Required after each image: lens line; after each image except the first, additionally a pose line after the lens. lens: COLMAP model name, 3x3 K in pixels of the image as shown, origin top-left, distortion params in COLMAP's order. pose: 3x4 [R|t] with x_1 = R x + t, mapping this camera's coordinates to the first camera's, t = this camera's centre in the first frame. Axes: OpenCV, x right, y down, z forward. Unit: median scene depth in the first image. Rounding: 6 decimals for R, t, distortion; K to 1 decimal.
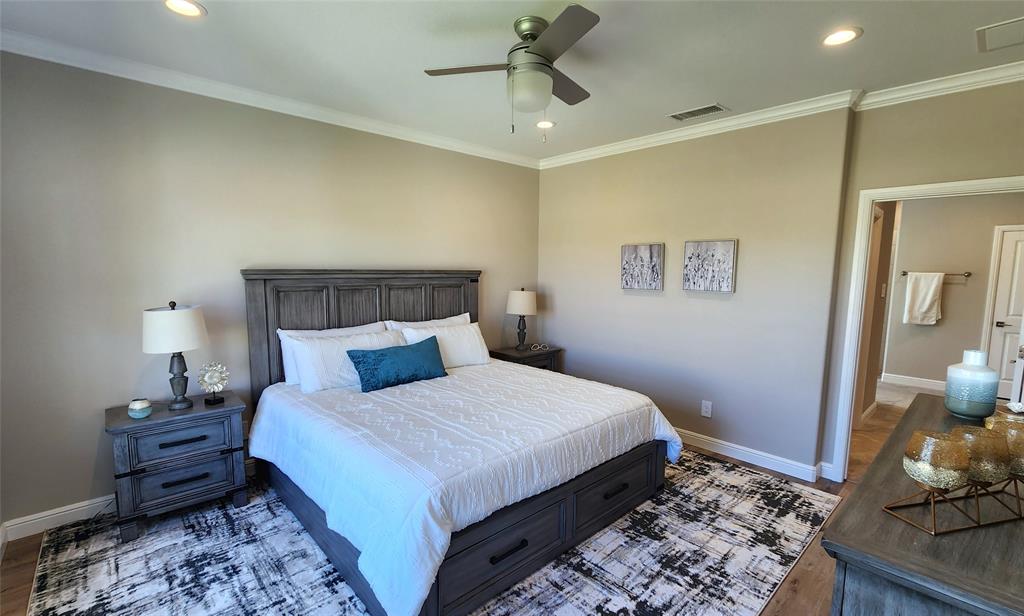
lens RADIAL K [[439.8, 0, 507.3], [0, 439.8, 313.9], [0, 0, 1]] dist [-0.002391, 0.000414]
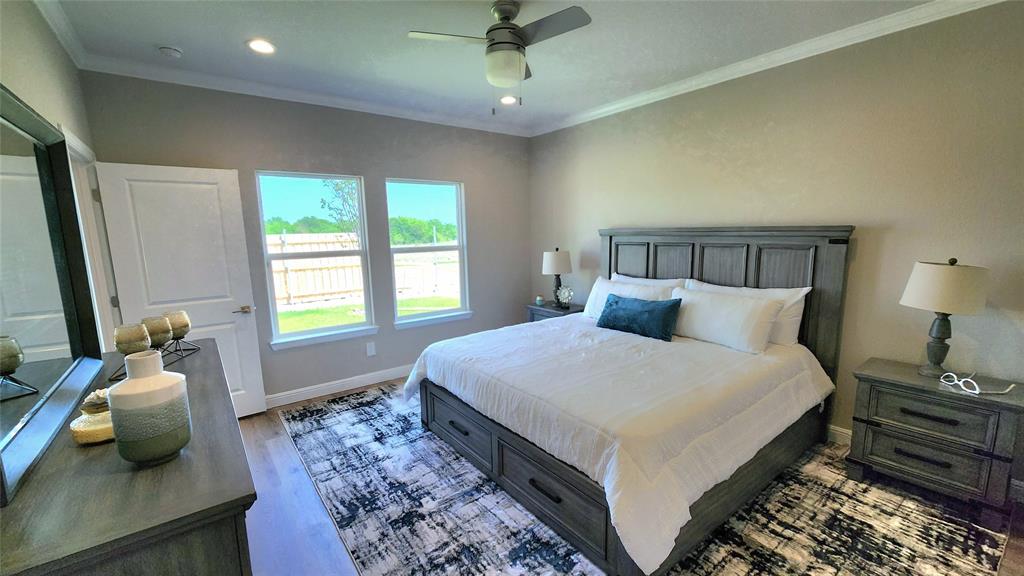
lens RADIAL K [[418.6, 0, 510.8], [0, 418.6, 293.5], [0, 0, 1]] dist [-0.000575, -0.000059]
pose [[-0.084542, 0.137068, -0.986947, 0.988062], [-0.091189, 0.985273, 0.144647, -0.074609], [0.992239, 0.102227, -0.070798, 0.955138]]
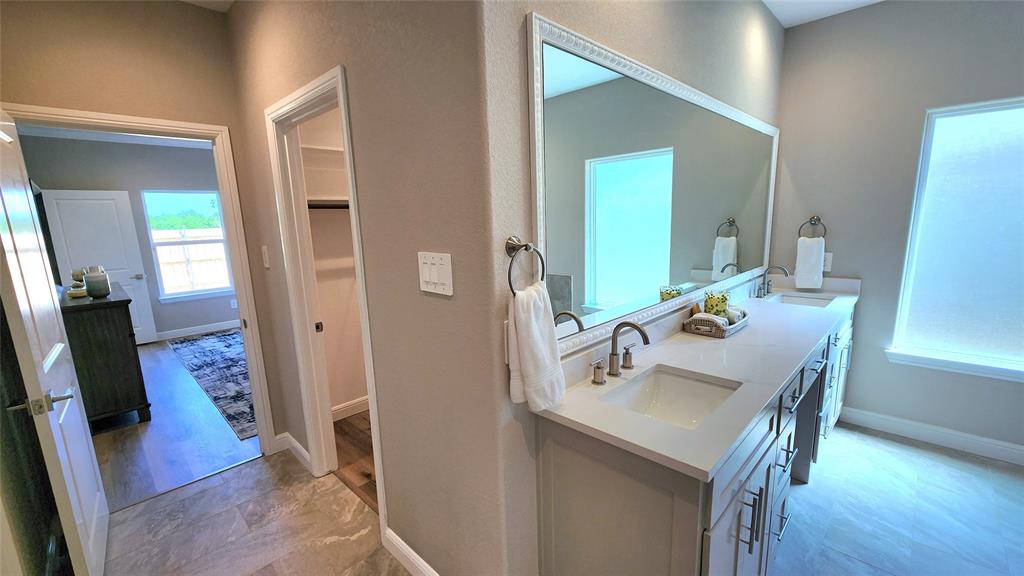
lens RADIAL K [[418.6, 0, 514.4], [0, 418.6, 294.1], [0, 0, 1]] dist [-0.000575, -0.000059]
pose [[0.061680, 0.161196, -0.984993, 1.960508], [-0.074982, 0.984832, 0.156474, -0.146137], [0.995275, 0.064205, 0.072831, 1.762068]]
